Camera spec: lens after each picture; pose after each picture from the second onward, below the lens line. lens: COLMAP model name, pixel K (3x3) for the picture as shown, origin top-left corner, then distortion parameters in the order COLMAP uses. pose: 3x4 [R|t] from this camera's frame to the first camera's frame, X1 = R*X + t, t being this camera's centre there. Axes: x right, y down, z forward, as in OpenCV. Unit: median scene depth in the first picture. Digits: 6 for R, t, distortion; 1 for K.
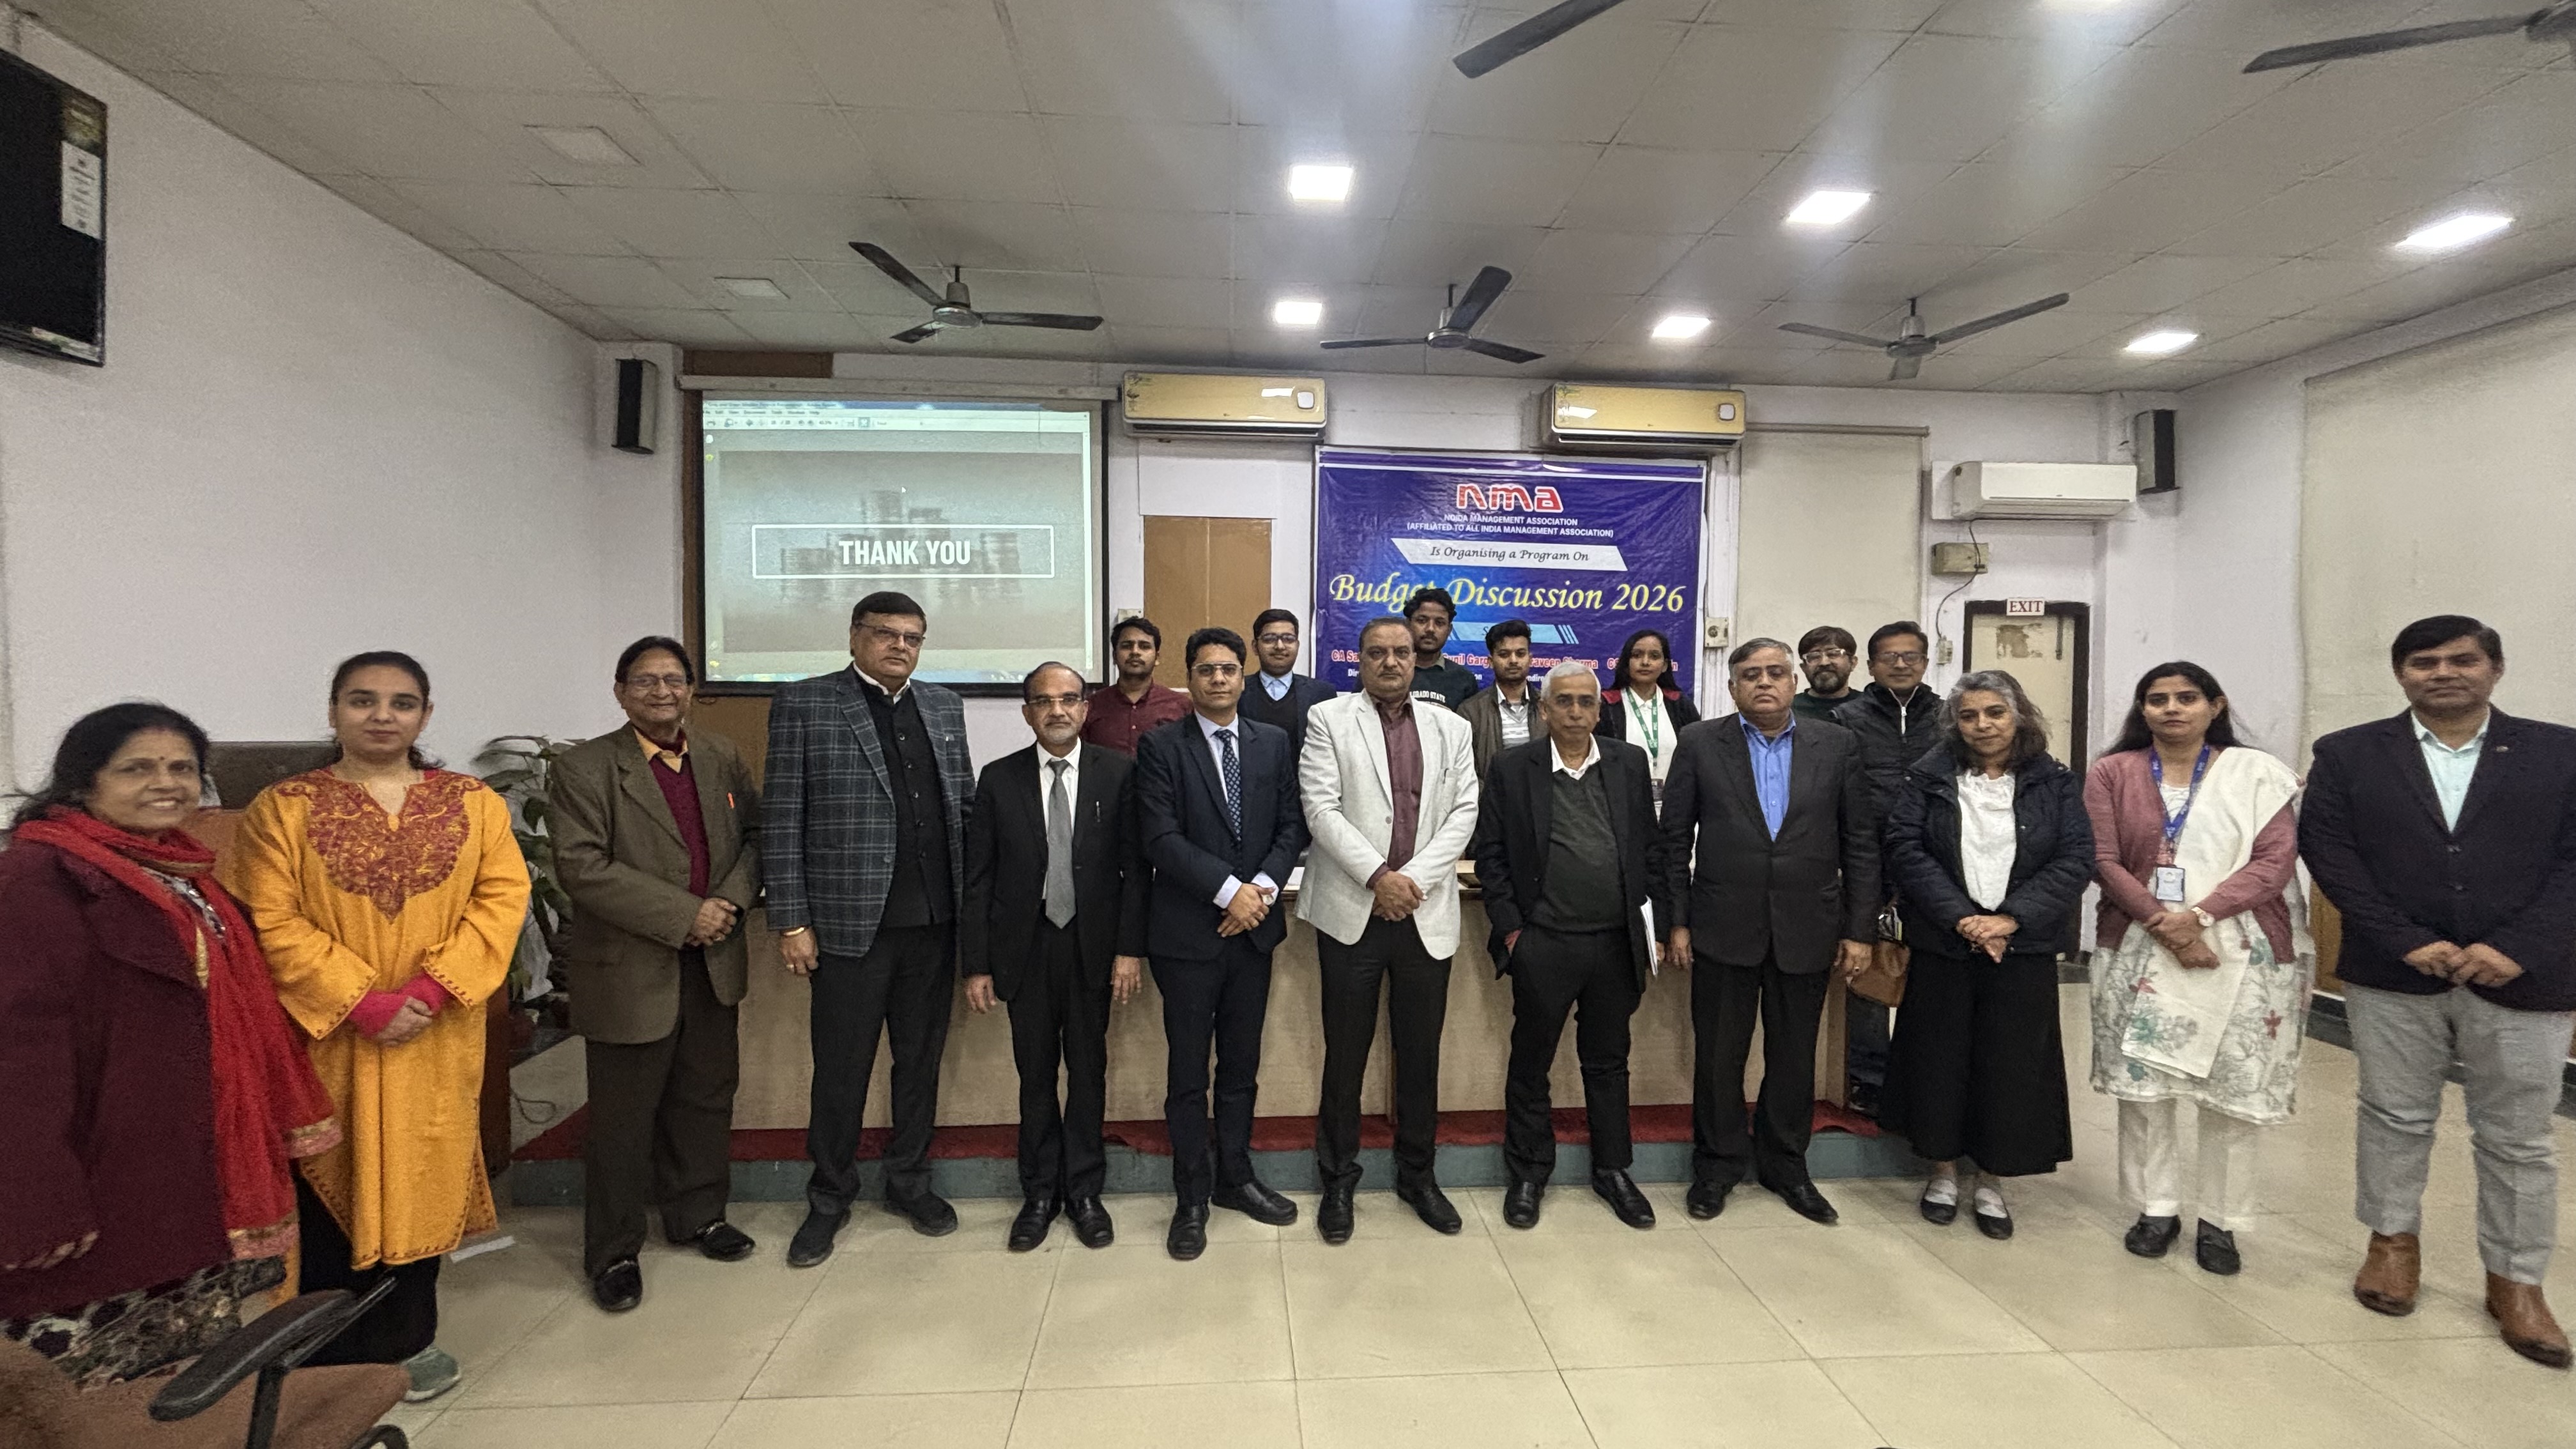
lens RADIAL K [[1015.7, 0, 1288.0], [0, 1015.7, 724.5], [0, 0, 1]] dist [0.001230, -0.008961]
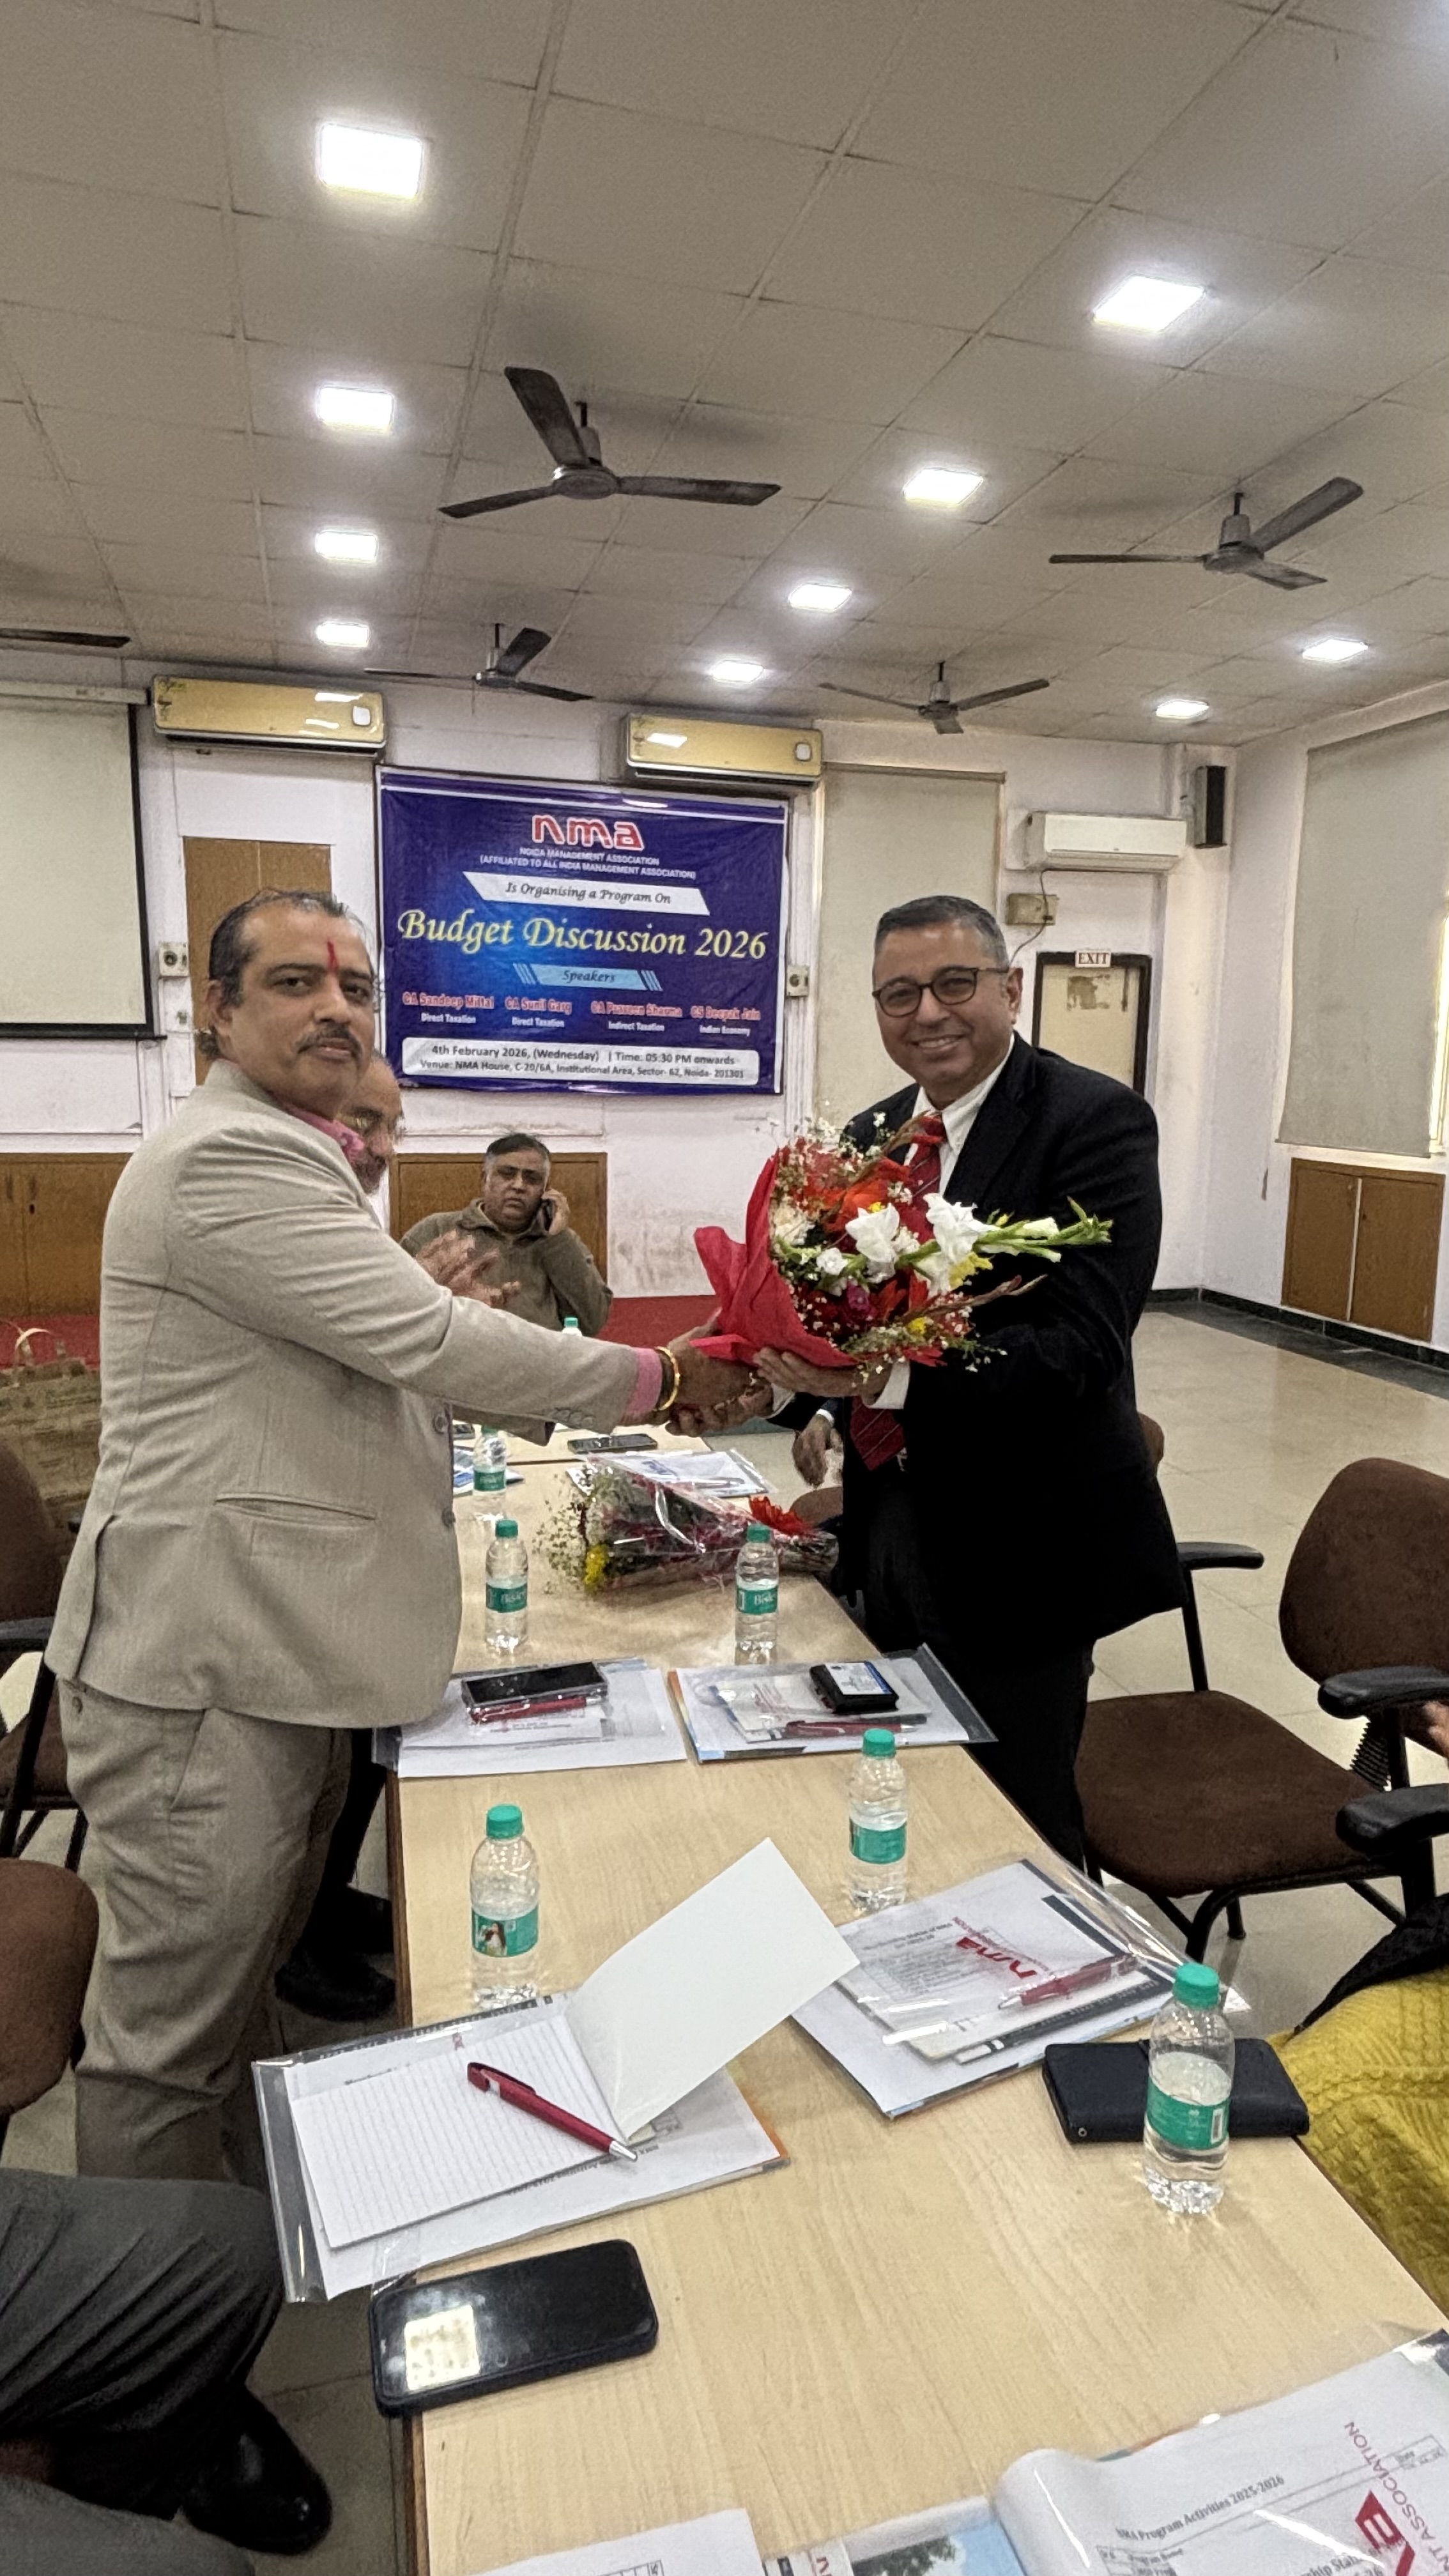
lens RADIAL K [[1447.6, 0, 738.4], [0, 1447.6, 1293.6], [0, 0, 1]] dist [0.094065, -0.167841]
pose [[0.977978, -0.027761, 0.206856, 0.059667], [-0.001373, 0.990237, 0.139389, 0.015344], [-0.208706, -0.136604, 0.968391, -0.422029]]
